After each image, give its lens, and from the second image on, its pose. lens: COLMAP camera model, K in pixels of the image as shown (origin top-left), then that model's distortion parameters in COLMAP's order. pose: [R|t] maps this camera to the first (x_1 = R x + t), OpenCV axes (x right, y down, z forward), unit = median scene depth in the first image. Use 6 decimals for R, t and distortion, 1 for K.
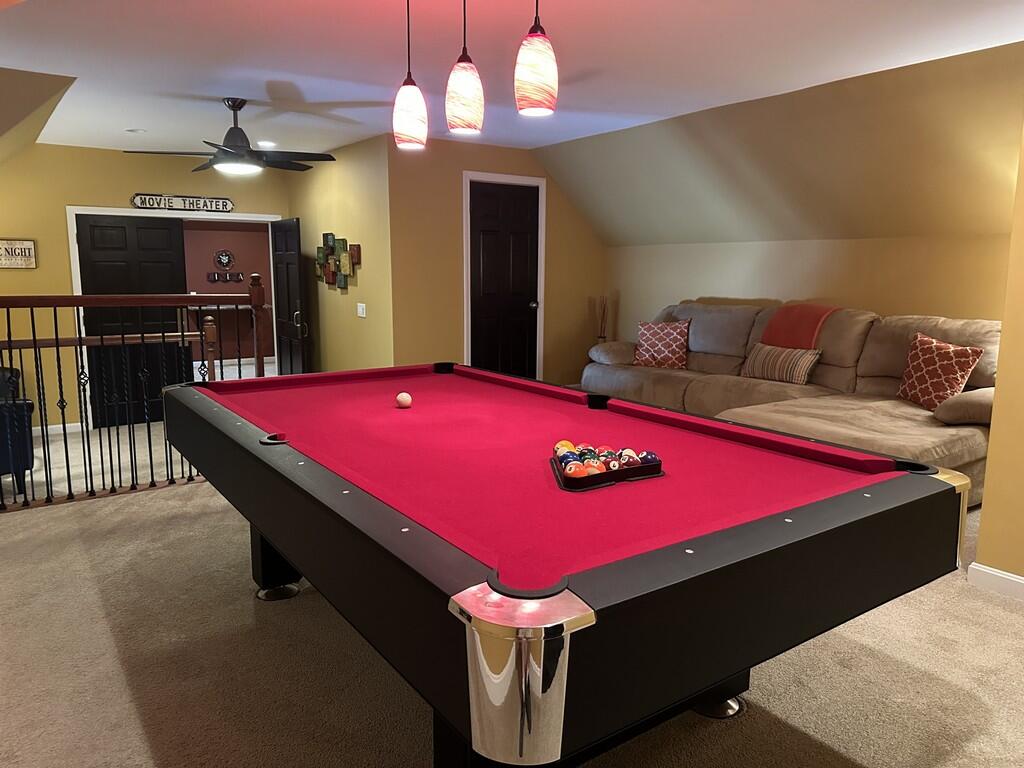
lens RADIAL K [[730.1, 0, 512.0], [0, 730.1, 384.0], [0, 0, 1]] dist [0.060185, -0.077262]
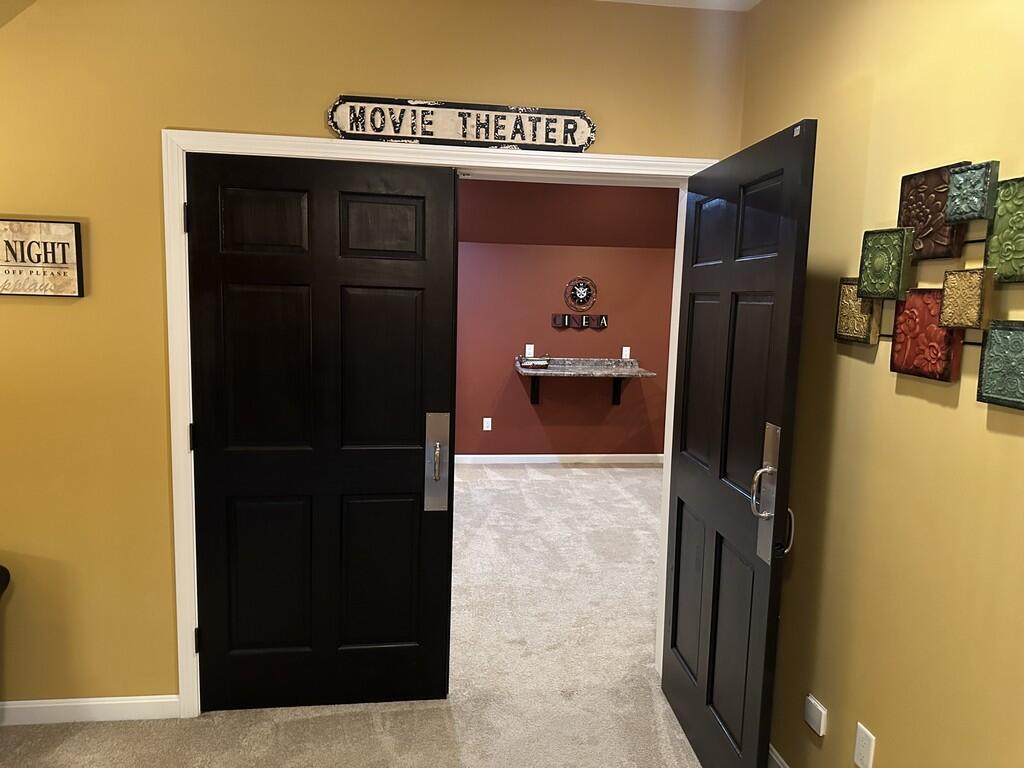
lens RADIAL K [[730.1, 0, 512.0], [0, 730.1, 384.0], [0, 0, 1]] dist [0.060185, -0.077262]
pose [[0.885310, 0.067822, -0.460028, -0.251065], [-0.092803, 0.995174, -0.031878, -0.110491], [0.455646, 0.070914, 0.887332, 0.703204]]
